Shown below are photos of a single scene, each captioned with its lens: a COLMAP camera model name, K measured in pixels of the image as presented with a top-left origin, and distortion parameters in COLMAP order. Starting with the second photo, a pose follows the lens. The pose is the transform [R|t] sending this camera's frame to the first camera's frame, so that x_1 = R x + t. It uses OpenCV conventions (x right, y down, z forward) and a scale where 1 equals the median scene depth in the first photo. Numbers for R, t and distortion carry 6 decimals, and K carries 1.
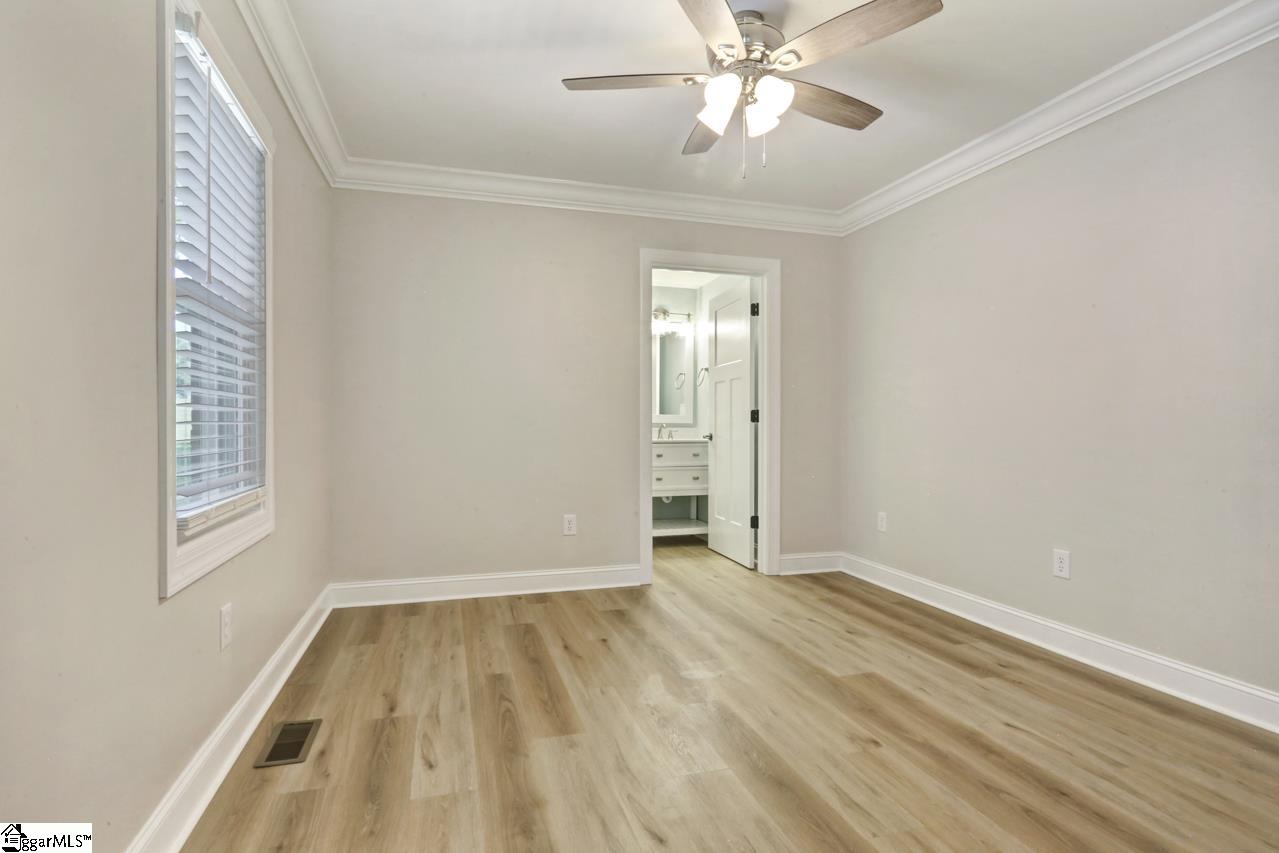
lens RADIAL K [[631.8, 0, 637.5], [0, 631.8, 435.6], [0, 0, 1]] dist [0.000226, 0.000250]
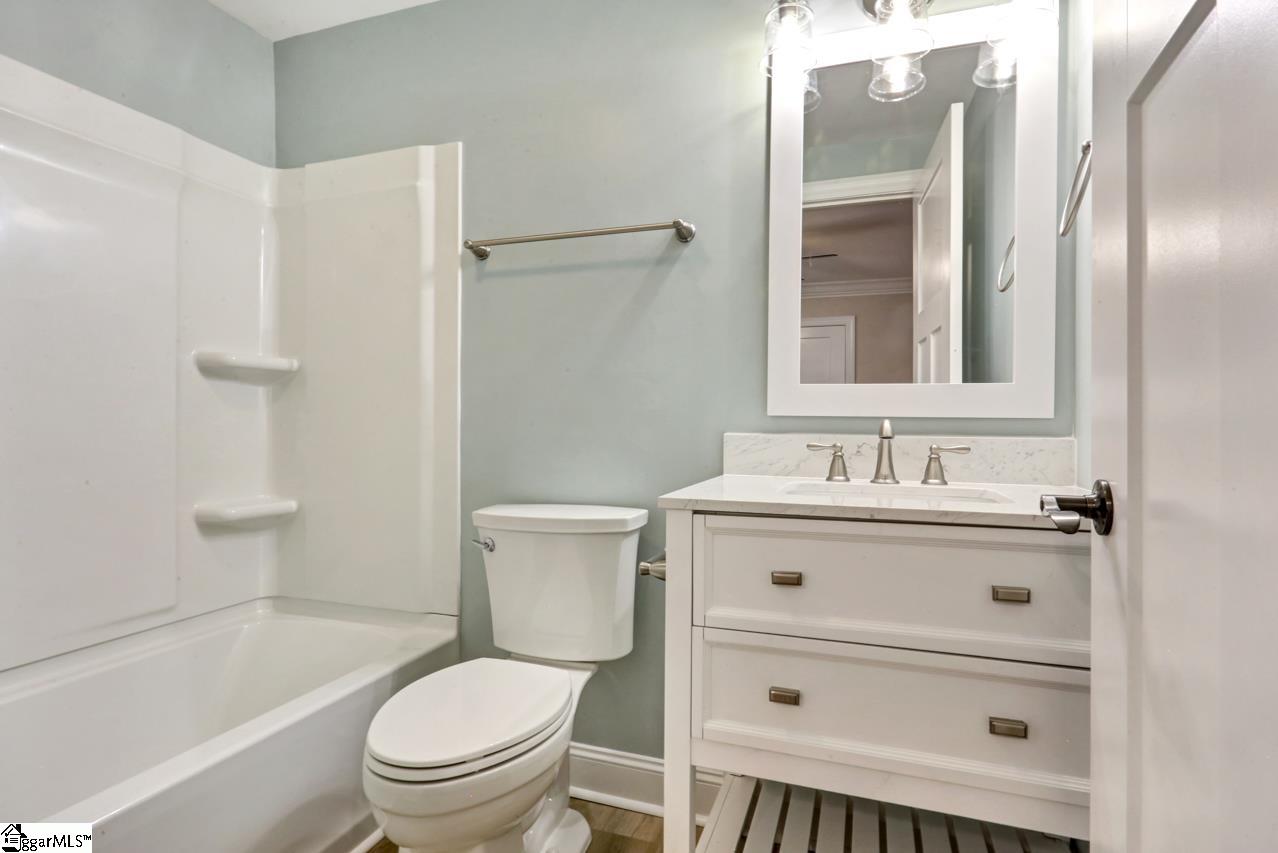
lens RADIAL K [[631.3, 0, 637.0], [0, 631.3, 435.6], [0, 0, 1]] dist [0.000226, 0.000250]
pose [[0.810688, 0.009847, -0.585395, 0.110360], [-0.011527, 0.999933, 0.000857, -0.012701], [0.585365, 0.006053, 0.810748, 0.796206]]
